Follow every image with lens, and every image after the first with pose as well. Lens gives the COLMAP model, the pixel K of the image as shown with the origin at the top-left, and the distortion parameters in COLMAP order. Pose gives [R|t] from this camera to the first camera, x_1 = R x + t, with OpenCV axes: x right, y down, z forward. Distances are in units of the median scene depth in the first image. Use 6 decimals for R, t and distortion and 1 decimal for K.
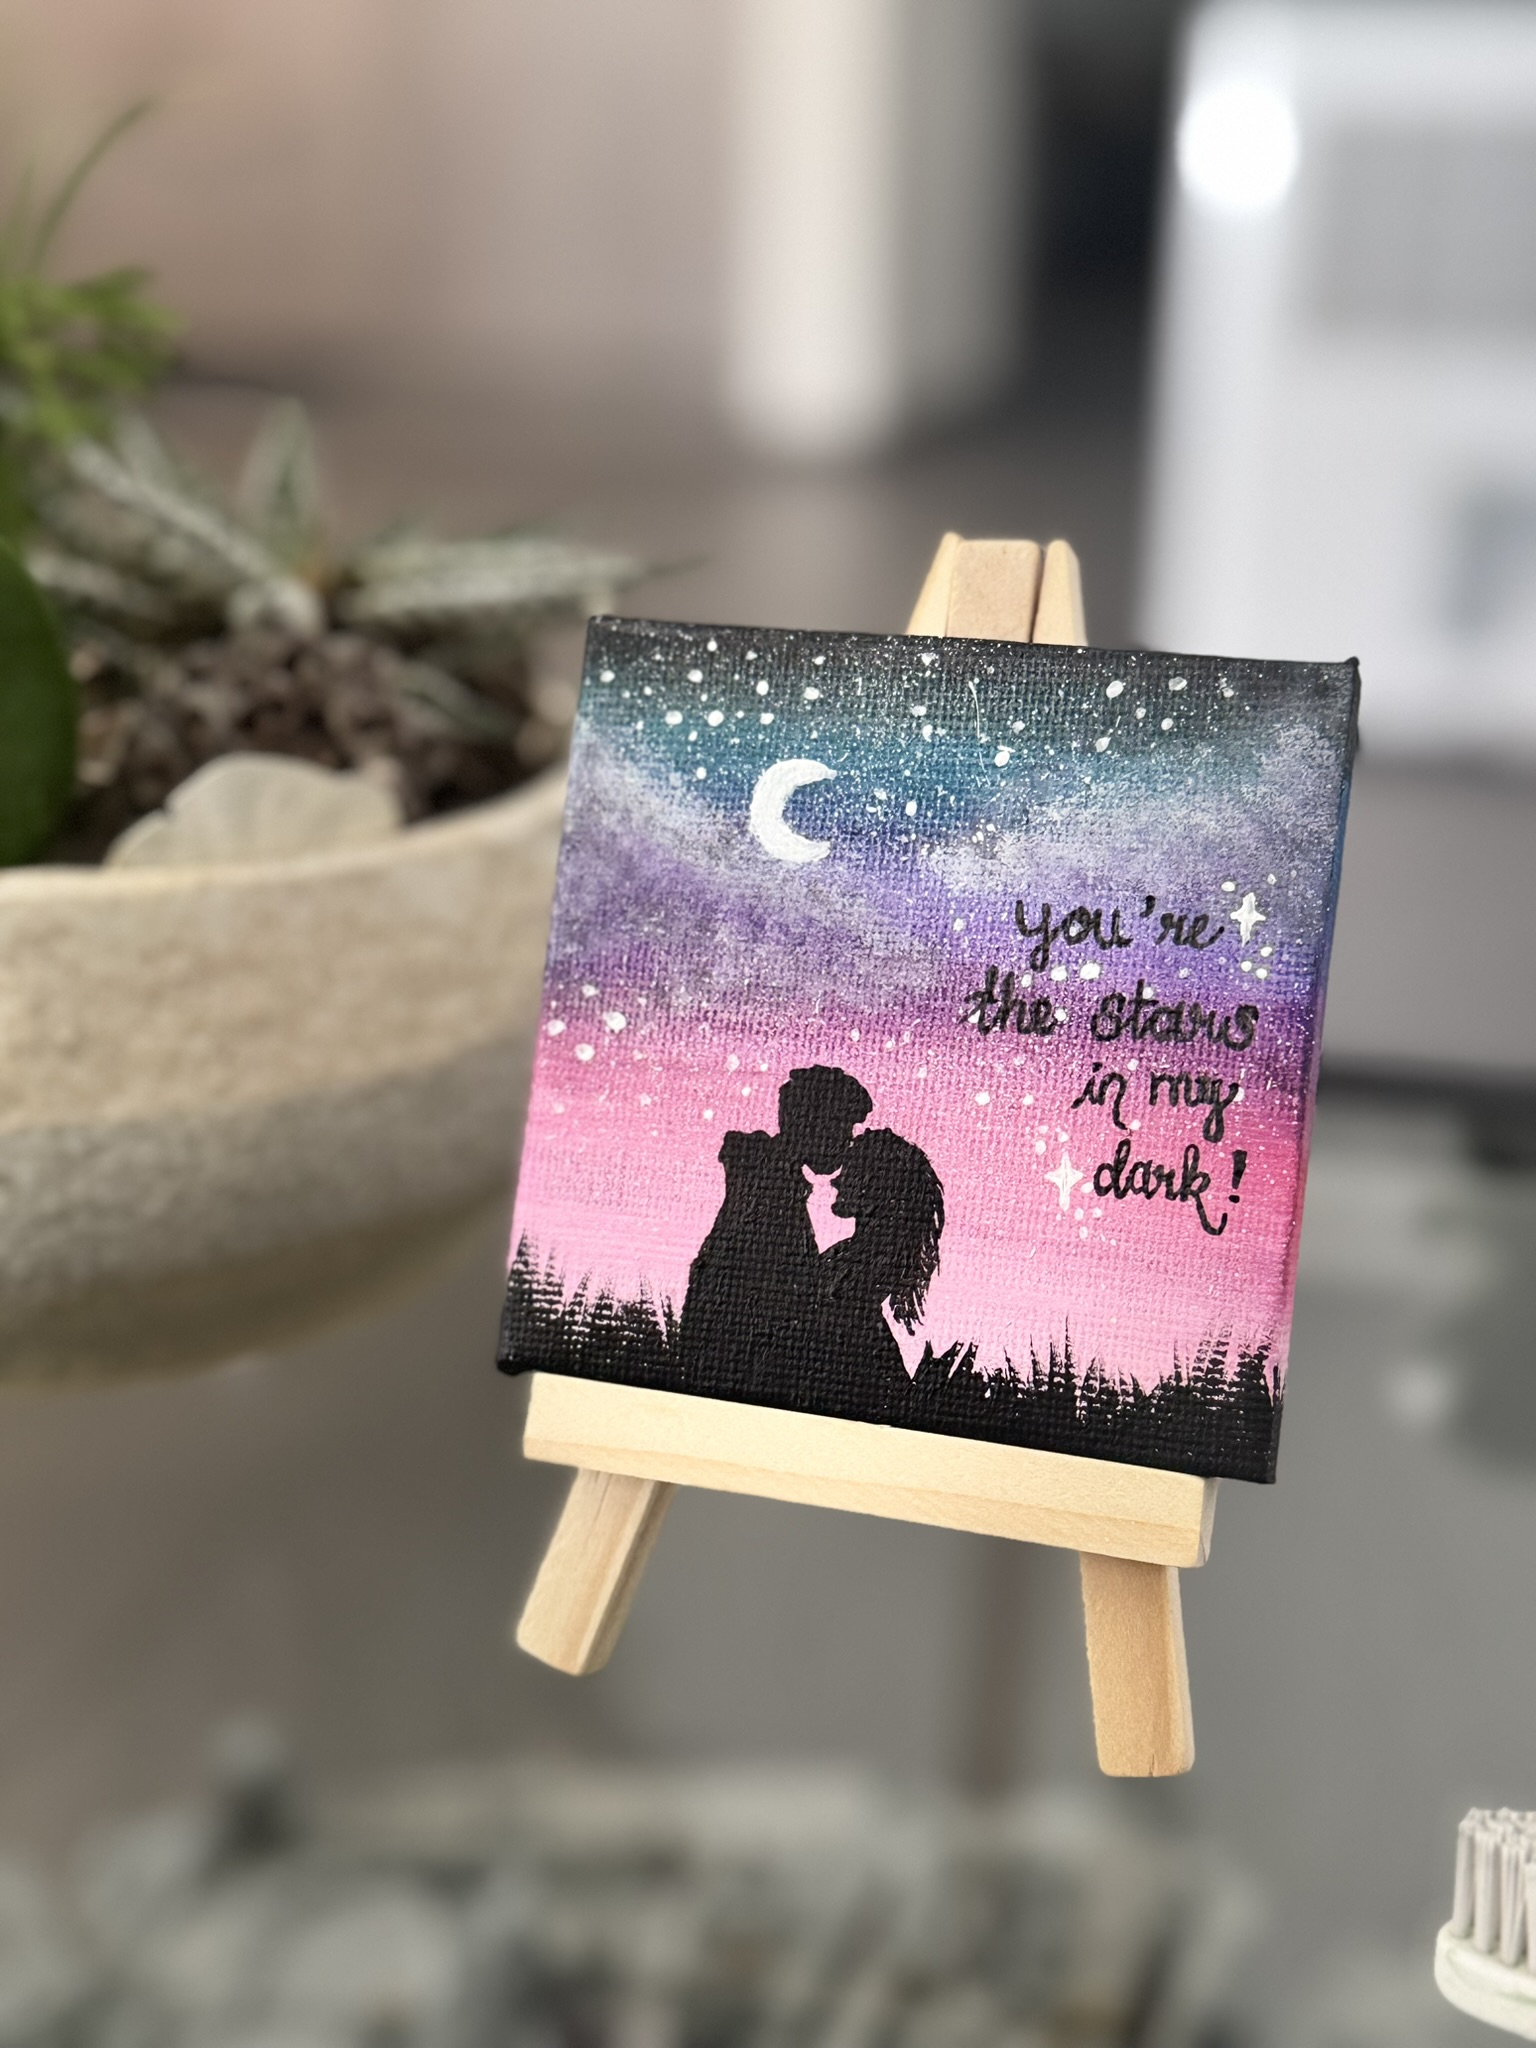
lens RADIAL K [[2729.7, 0, 766.2], [0, 2729.7, 1025.8], [0, 0, 1]] dist [0.092946, 0.000000]
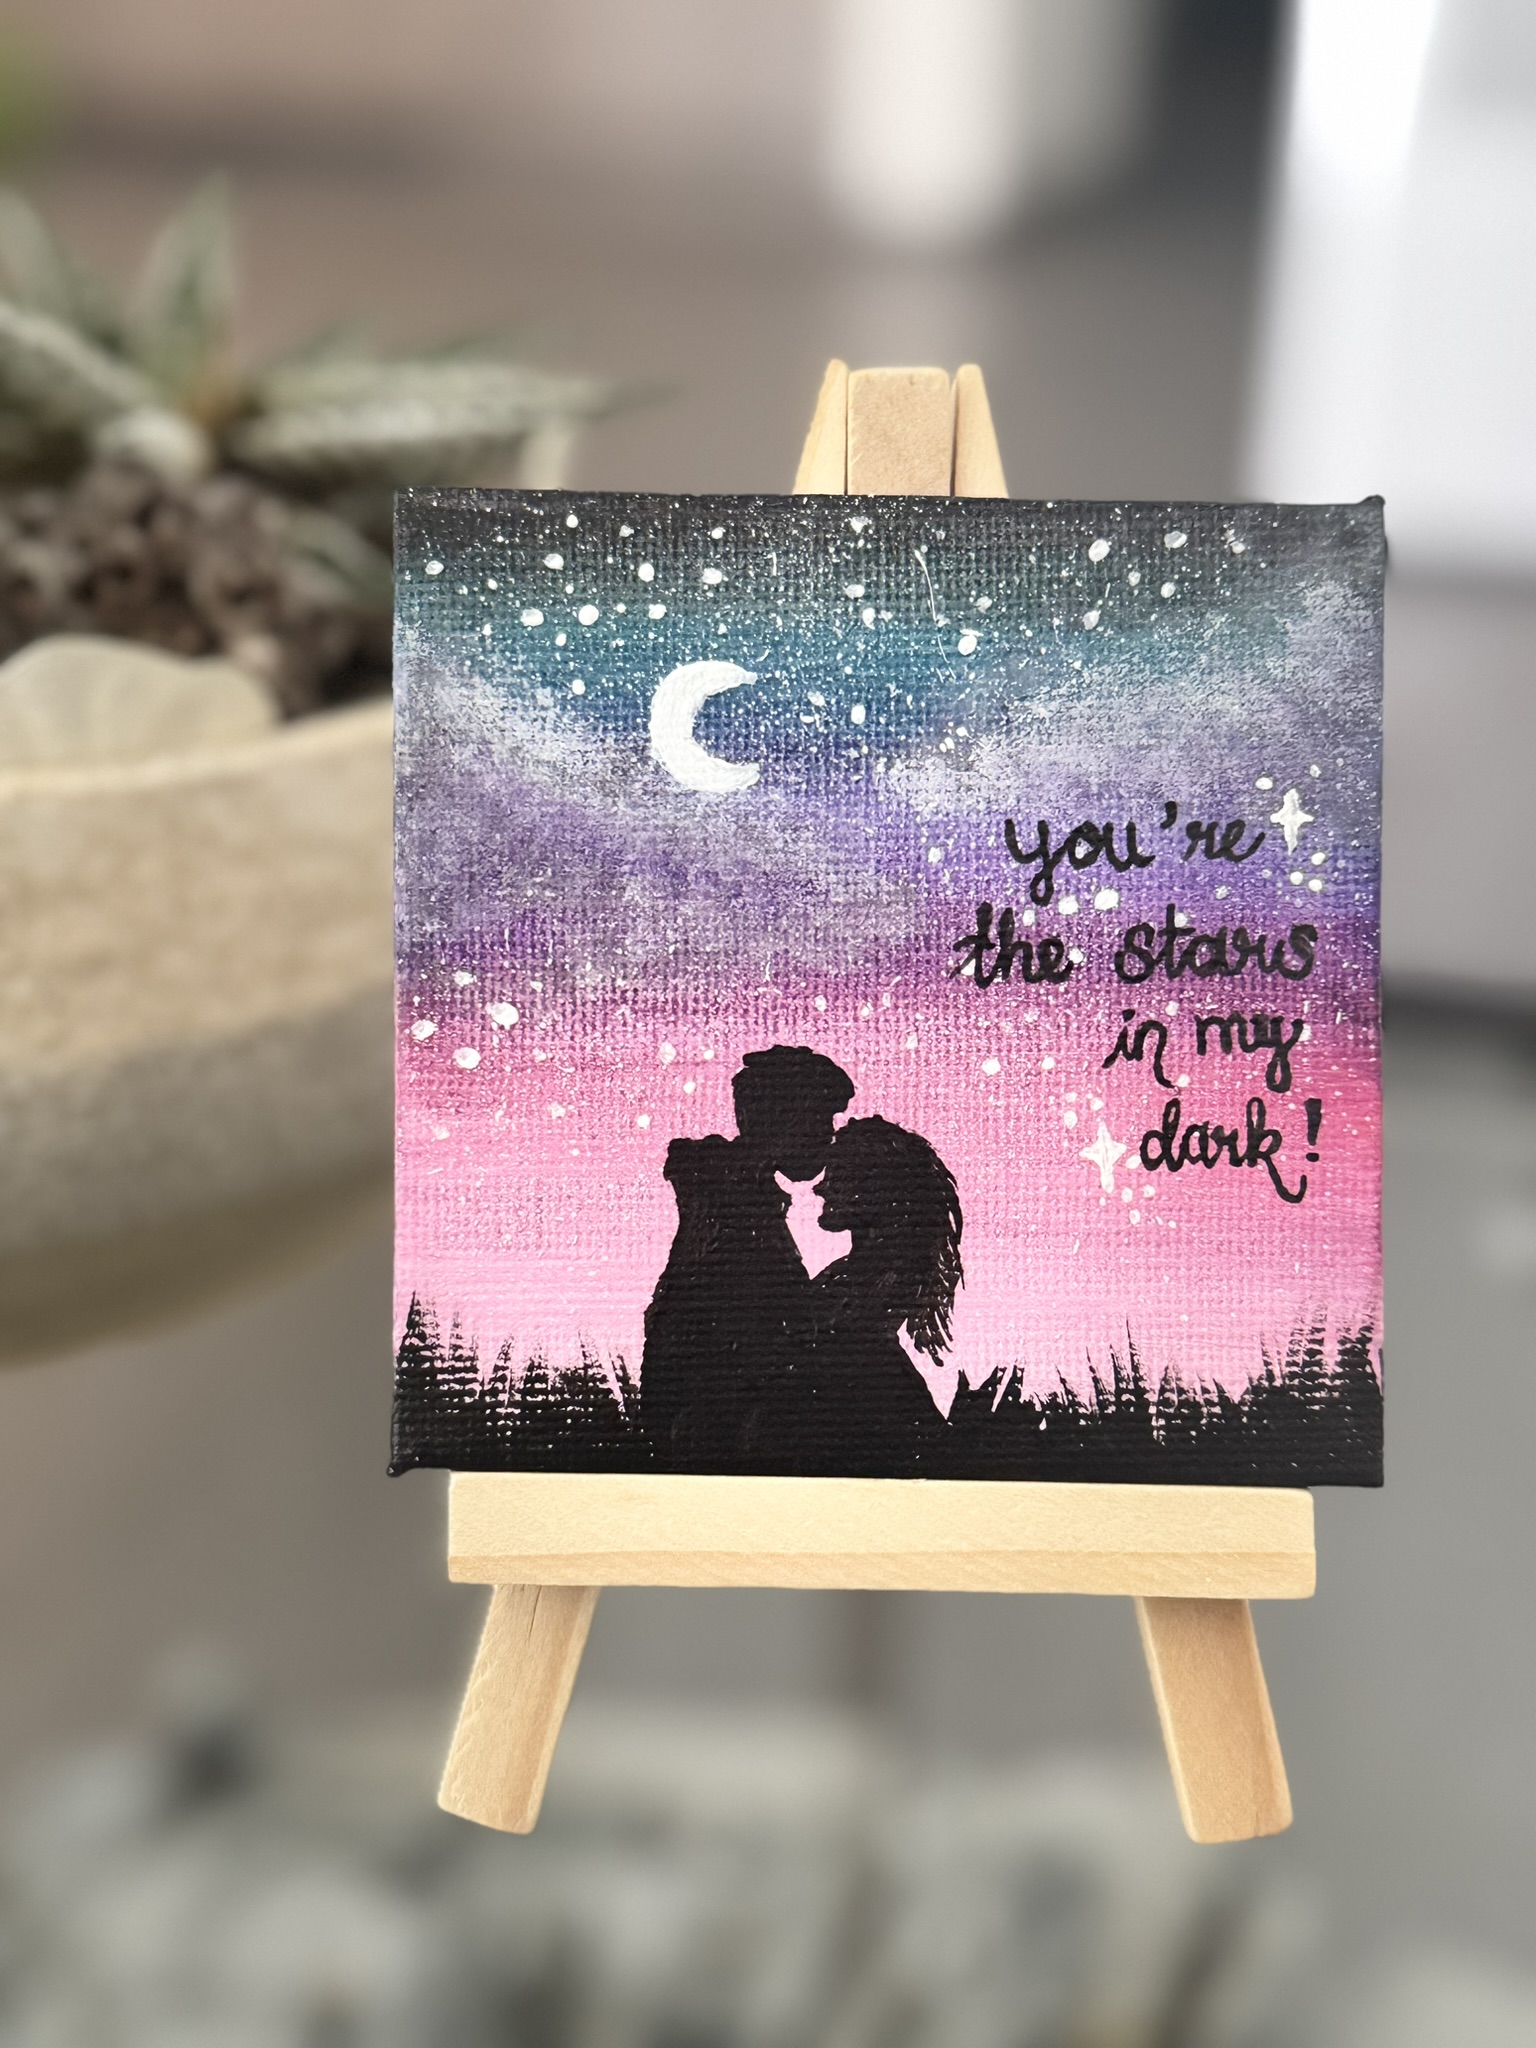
lens RADIAL K [[2729.7, 0, 769.6], [0, 2729.7, 1020.9], [0, 0, 1]] dist [0.092946, 0.000000]
pose [[0.950778, -0.110358, 0.289556, -0.215669], [0.088014, 0.992124, 0.089128, -0.064693], [-0.297112, -0.059256, 0.953002, 0.240621]]
